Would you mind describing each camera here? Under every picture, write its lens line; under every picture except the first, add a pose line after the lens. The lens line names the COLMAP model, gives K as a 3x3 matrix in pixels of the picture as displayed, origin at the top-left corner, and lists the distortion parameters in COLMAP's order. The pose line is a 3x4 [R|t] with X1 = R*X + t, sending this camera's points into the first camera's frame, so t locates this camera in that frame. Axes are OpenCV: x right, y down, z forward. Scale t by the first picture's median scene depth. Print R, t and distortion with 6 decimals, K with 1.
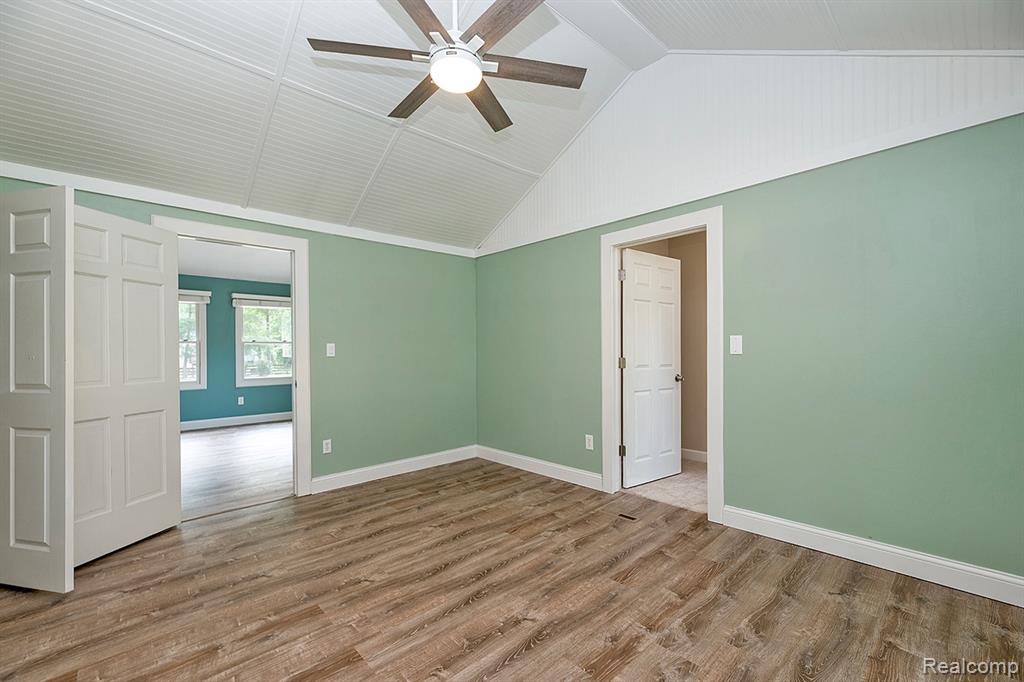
lens RADIAL K [[411.7, 0, 510.9], [0, 411.7, 348.3], [0, 0, 1]] dist [-0.000803, -0.000052]
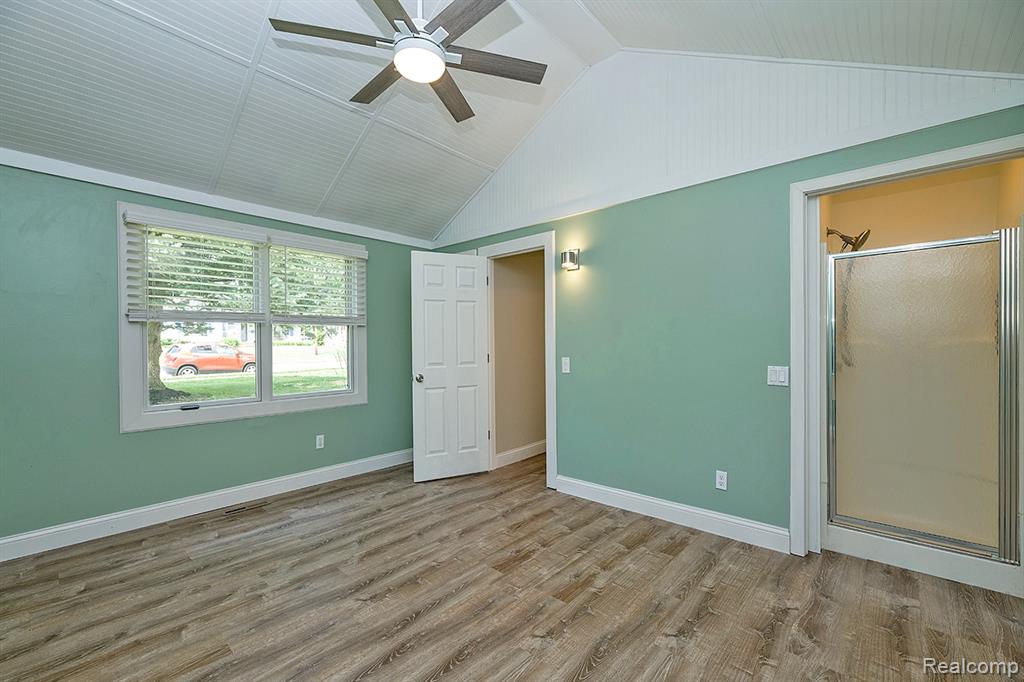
lens RADIAL K [[411.7, 0, 510.9], [0, 411.7, 348.3], [0, 0, 1]] dist [-0.000803, -0.000052]
pose [[-0.994579, 0.018272, -0.102366, -0.240591], [0.017038, 0.999771, 0.012919, -0.026298], [0.102579, 0.011105, -0.994663, 2.013359]]
